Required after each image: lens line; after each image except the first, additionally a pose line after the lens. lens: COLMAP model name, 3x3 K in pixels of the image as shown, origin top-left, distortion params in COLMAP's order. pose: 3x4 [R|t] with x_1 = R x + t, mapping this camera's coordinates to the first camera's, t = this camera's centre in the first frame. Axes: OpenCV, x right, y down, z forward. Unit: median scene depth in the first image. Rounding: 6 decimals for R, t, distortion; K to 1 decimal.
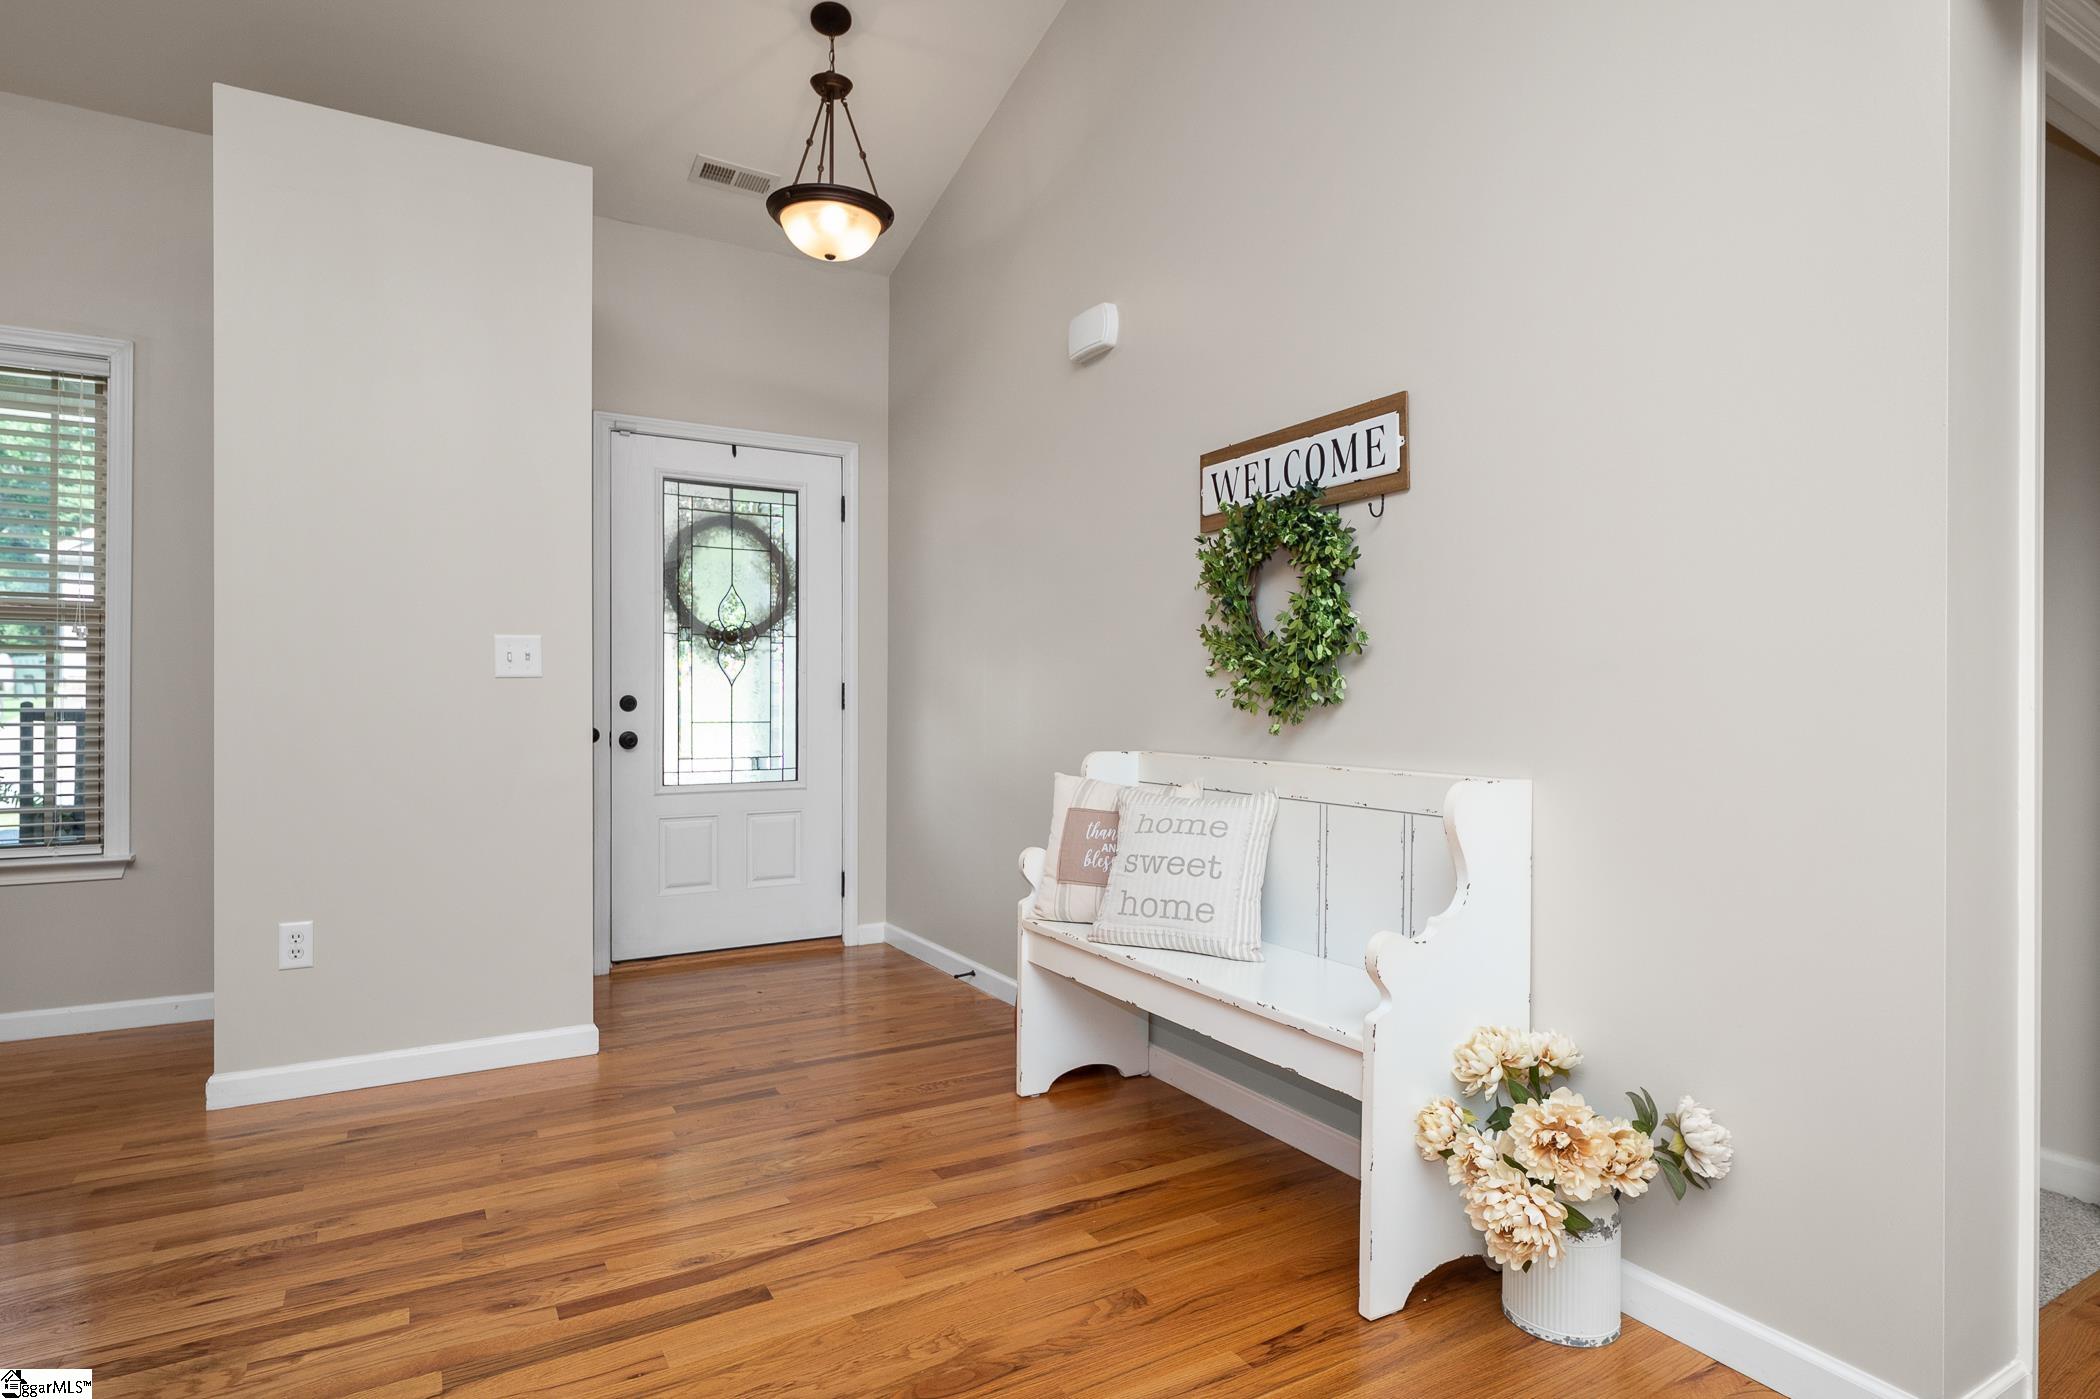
lens RADIAL K [[1121.0, 0, 1053.0], [0, 1121.0, 698.8], [0, 0, 1]] dist [0.000599, 0.000782]
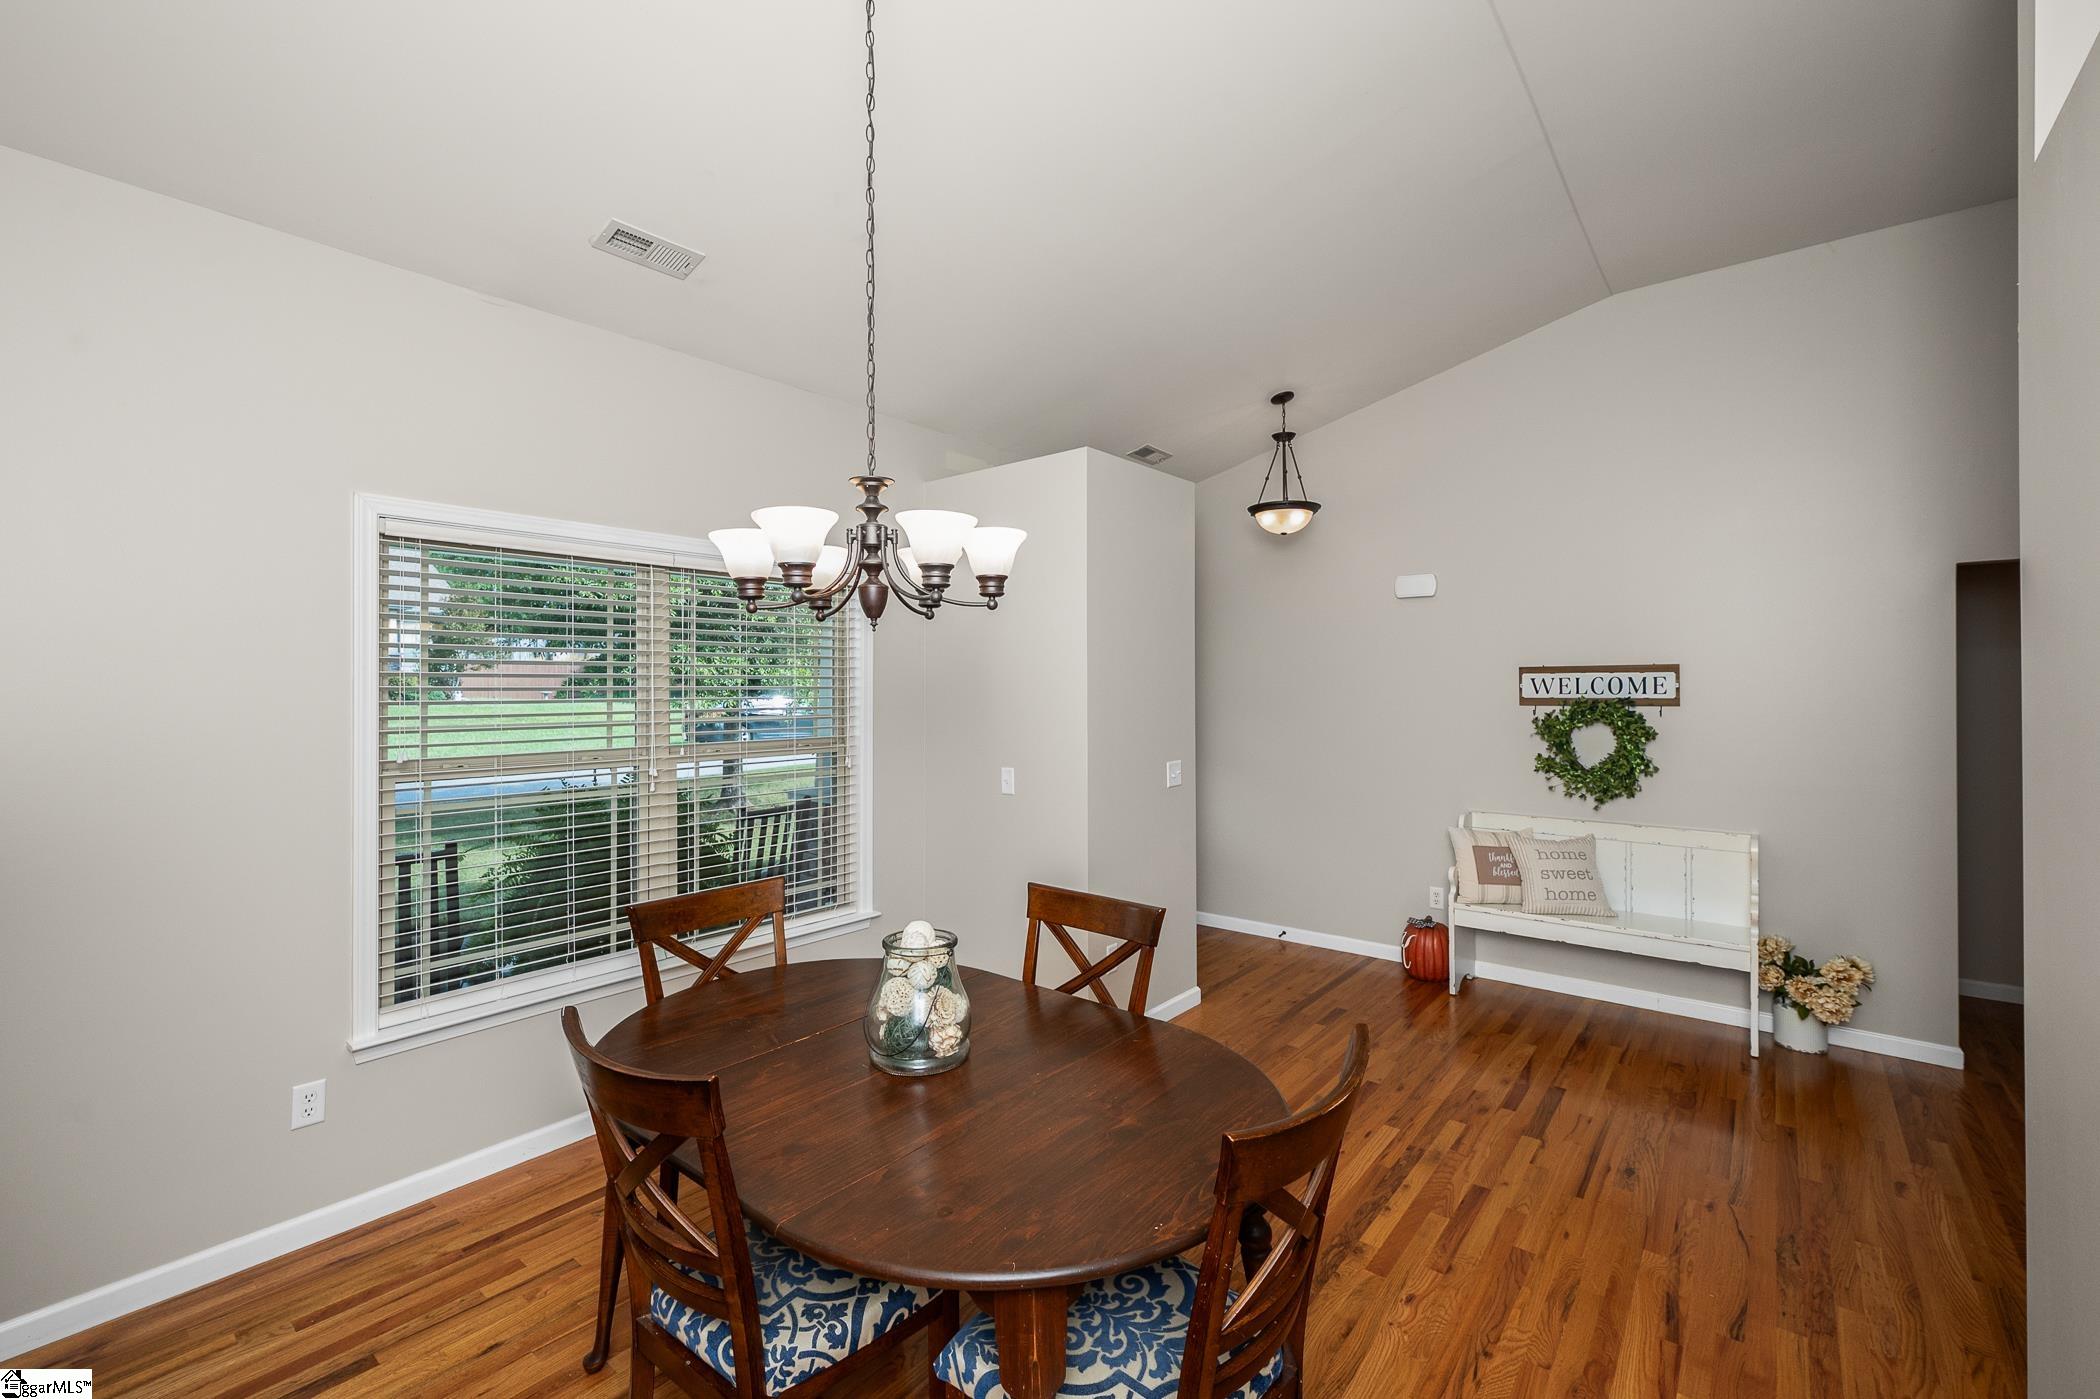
lens RADIAL K [[909.9, 0, 1051.7], [0, 909.9, 683.1], [0, 0, 1]] dist [0.019473, 0.000626]
pose [[0.931208, -0.005424, 0.364448, -1.252793], [0.004756, 0.999985, 0.002731, -0.195544], [-0.364457, -0.000810, 0.931220, -0.230466]]
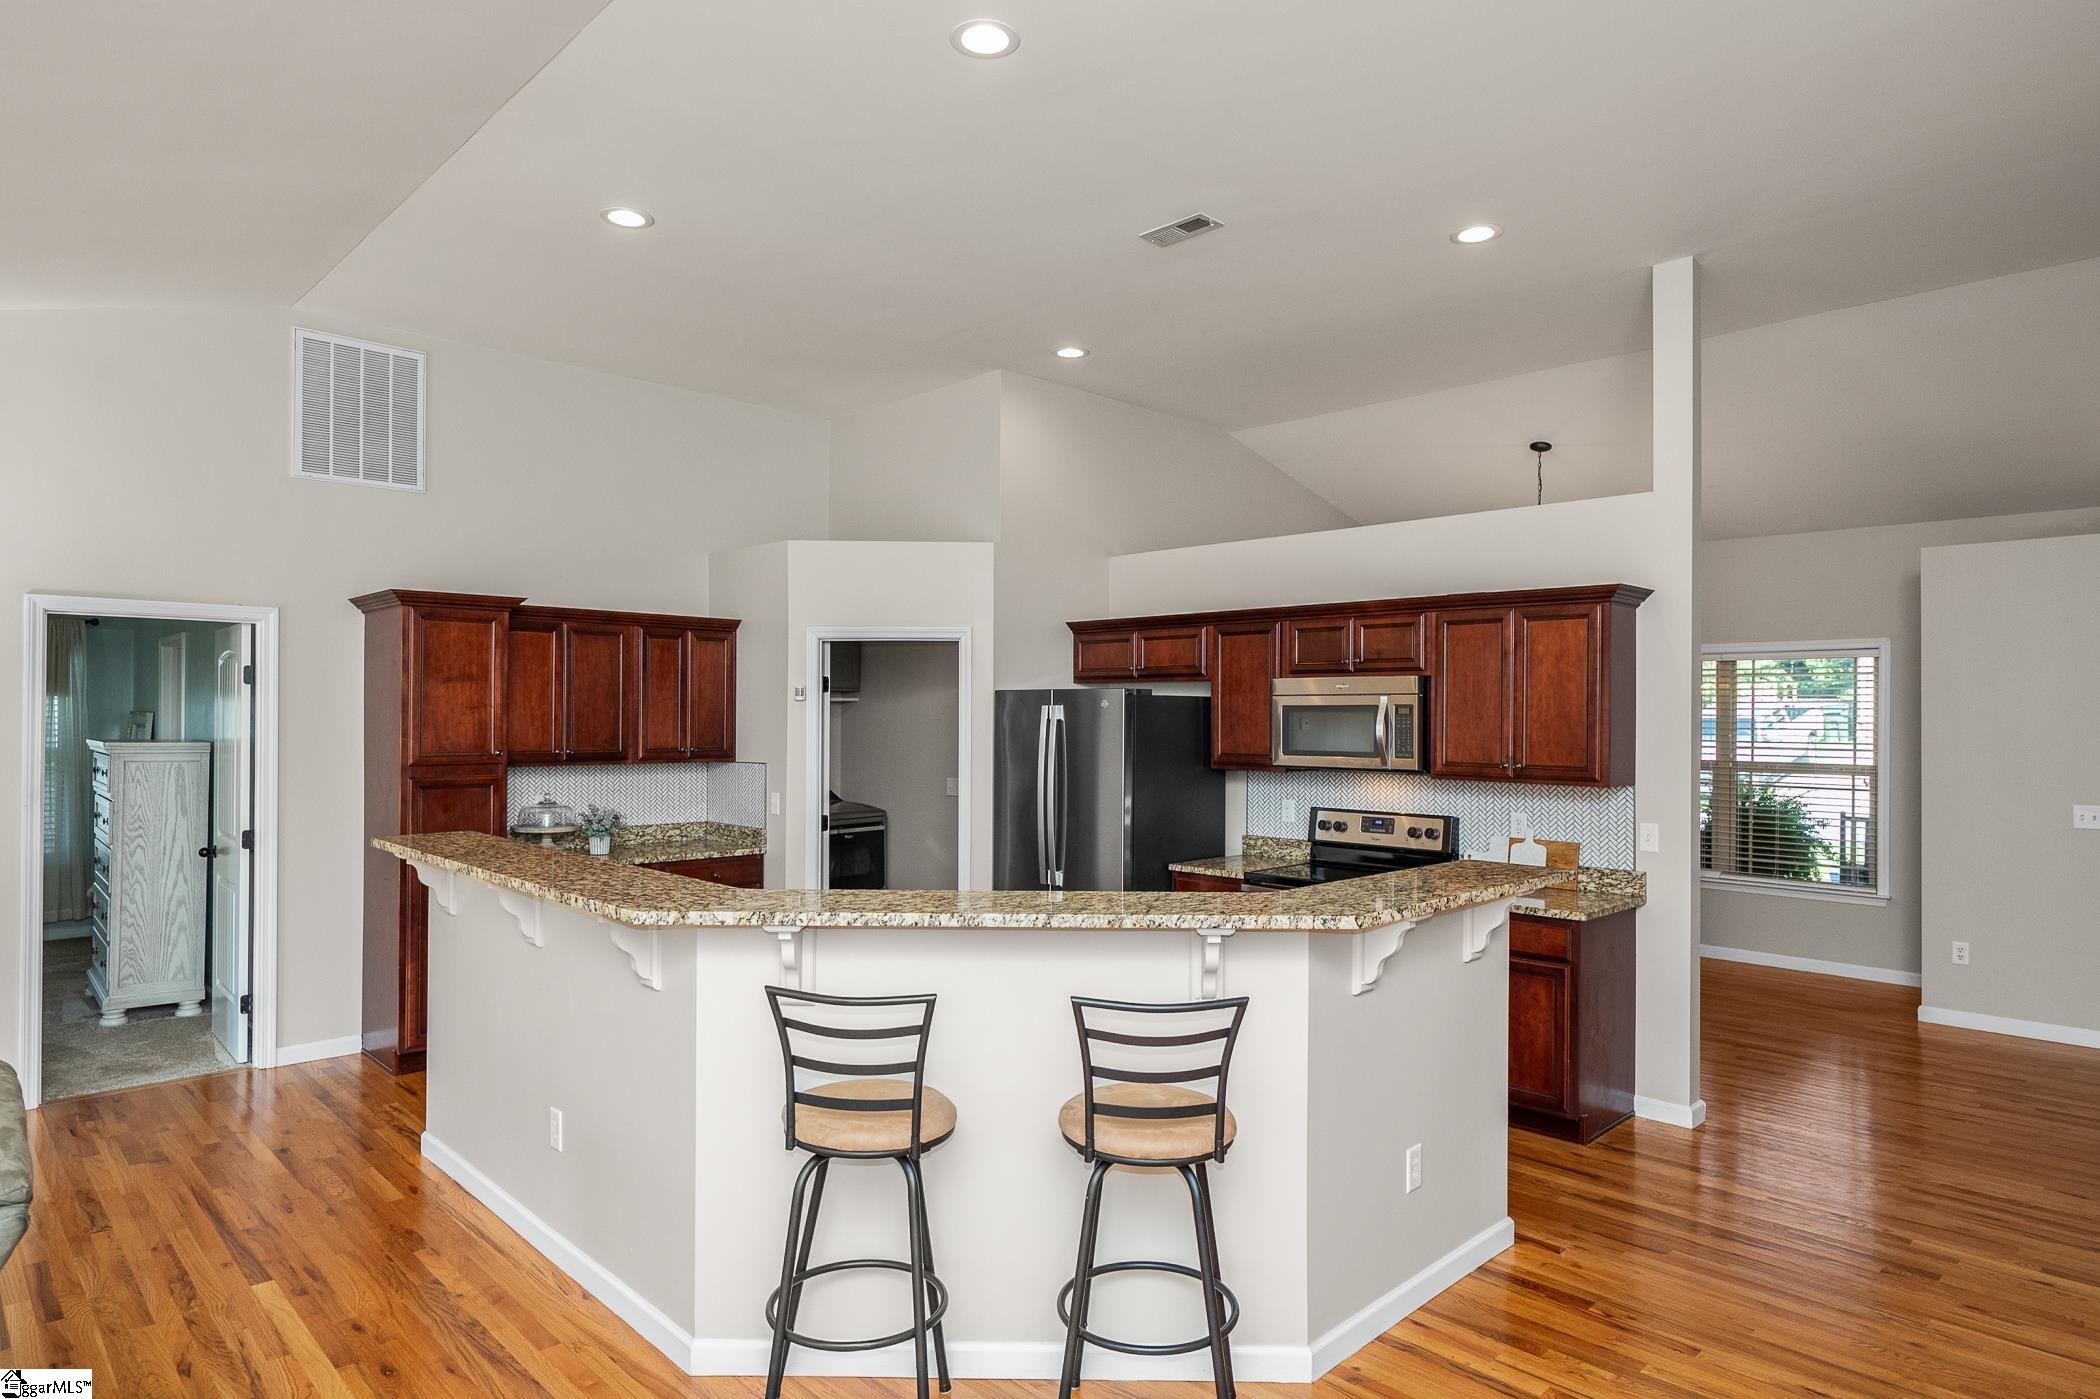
lens RADIAL K [[1199.7, 0, 1047.6], [0, 1199.7, 705.3], [0, 0, 1]] dist [-0.006931, 0.001504]
pose [[0.247381, -0.007900, -0.968886, 1.034596], [-0.008576, 0.999910, -0.010343, -0.197467], [0.968880, 0.010868, 0.247291, -1.164402]]
